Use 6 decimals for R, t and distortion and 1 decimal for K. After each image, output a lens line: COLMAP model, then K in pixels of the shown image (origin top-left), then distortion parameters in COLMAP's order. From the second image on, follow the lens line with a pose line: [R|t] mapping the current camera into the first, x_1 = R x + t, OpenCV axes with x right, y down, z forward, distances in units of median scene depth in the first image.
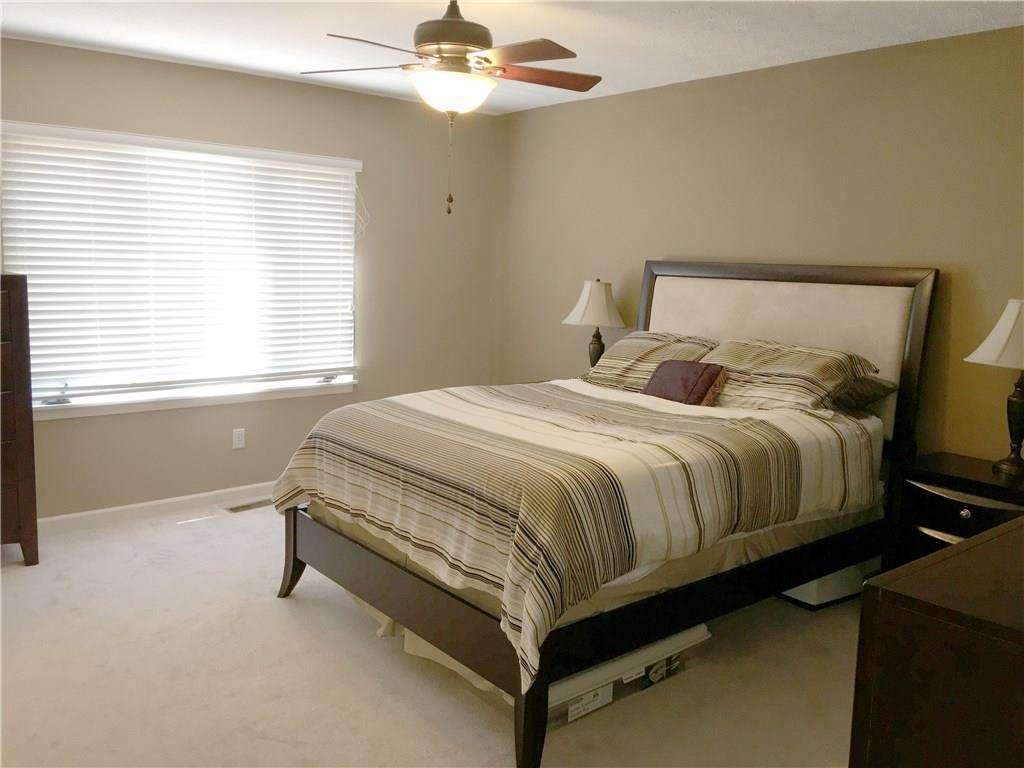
lens RADIAL K [[865.9, 0, 508.8], [0, 865.9, 385.4], [0, 0, 1]] dist [0.074917, 0.006759]
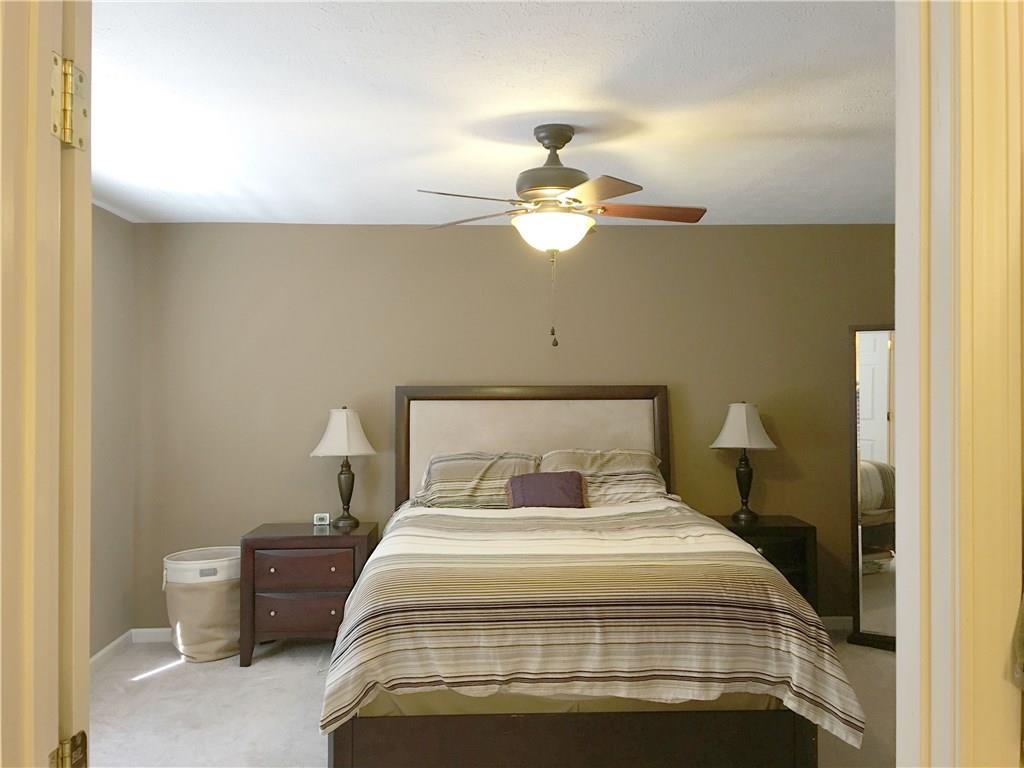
lens RADIAL K [[865.9, 0, 508.4], [0, 865.9, 381.3], [0, 0, 1]] dist [0.074917, 0.006759]
pose [[0.594796, -0.029693, 0.803328, -0.865031], [0.141924, 0.987499, -0.068582, -0.089176], [-0.791249, 0.154804, 0.591575, 0.422855]]
